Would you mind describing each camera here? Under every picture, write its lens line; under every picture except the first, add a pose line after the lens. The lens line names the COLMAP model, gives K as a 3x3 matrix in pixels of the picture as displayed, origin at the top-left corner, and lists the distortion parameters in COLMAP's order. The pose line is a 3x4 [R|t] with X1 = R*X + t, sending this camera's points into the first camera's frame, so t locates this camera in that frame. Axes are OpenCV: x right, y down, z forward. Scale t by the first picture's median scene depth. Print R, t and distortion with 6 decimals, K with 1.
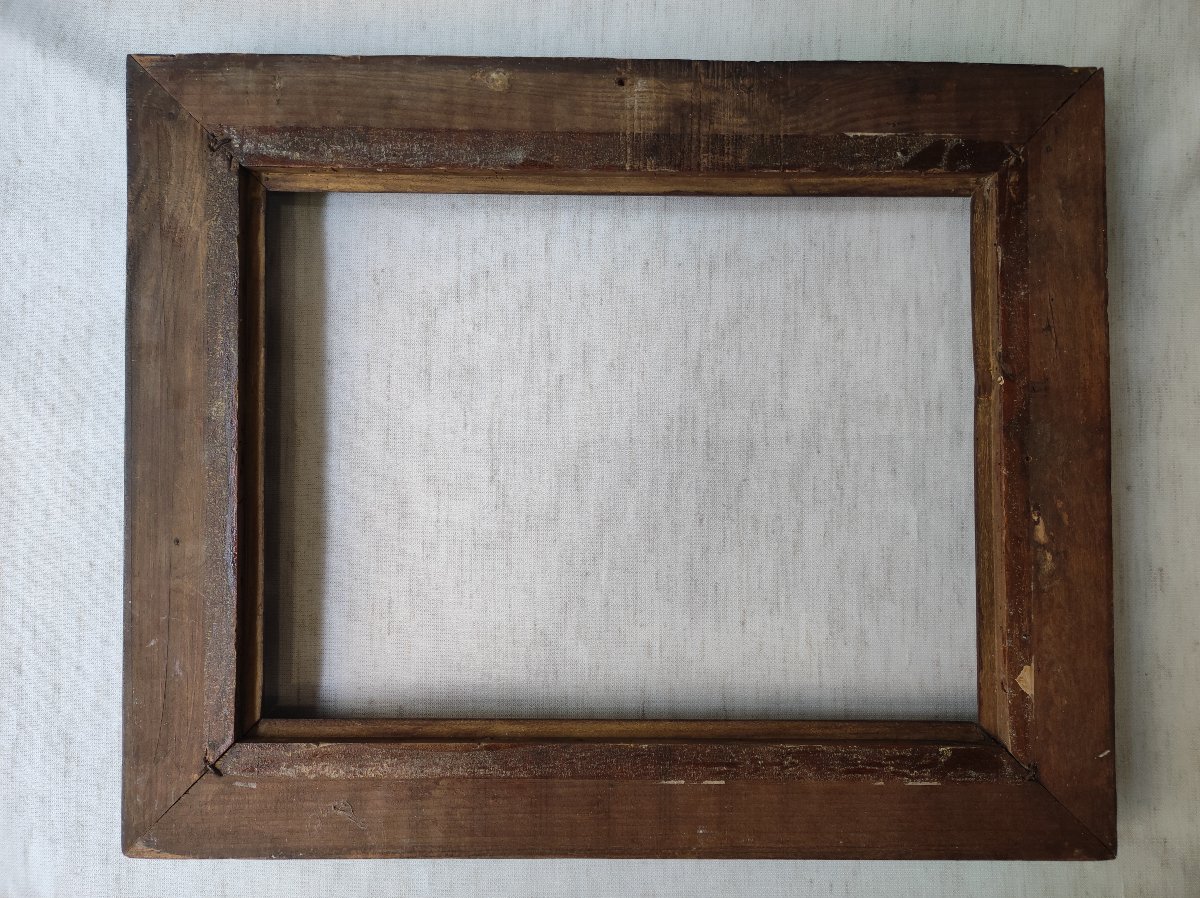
lens RADIAL K [[949.3, 0, 595.9], [0, 949.3, 467.8], [0, 0, 1]] dist [0.004407, 0.002336]
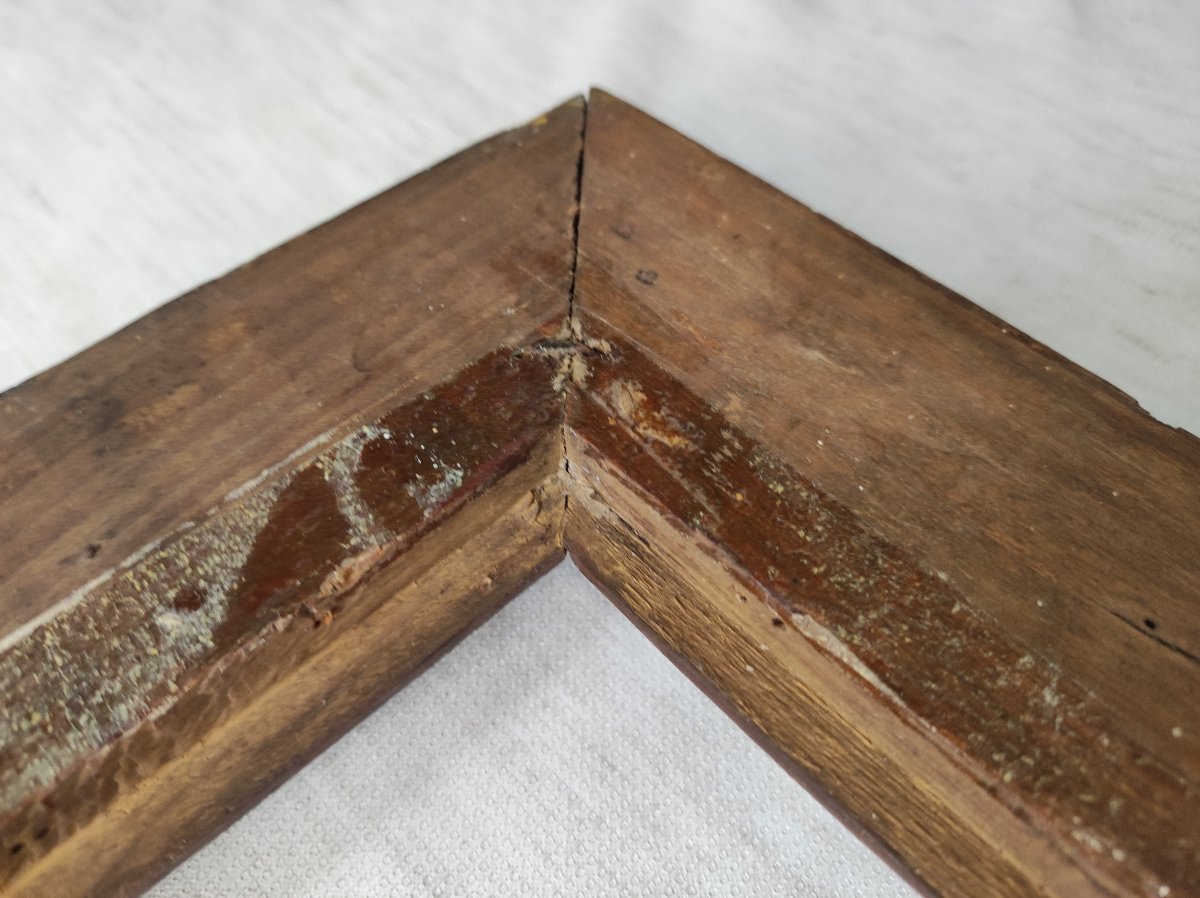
lens RADIAL K [[844.7, 0, 600.0], [0, 844.7, 449.0], [0, 0, 1]] dist [-0.028014, -0.000090]
pose [[0.743237, -0.560174, 0.365792, 0.344261], [0.667117, 0.579241, -0.468438, -0.196023], [0.050525, 0.592187, 0.804215, 0.825334]]
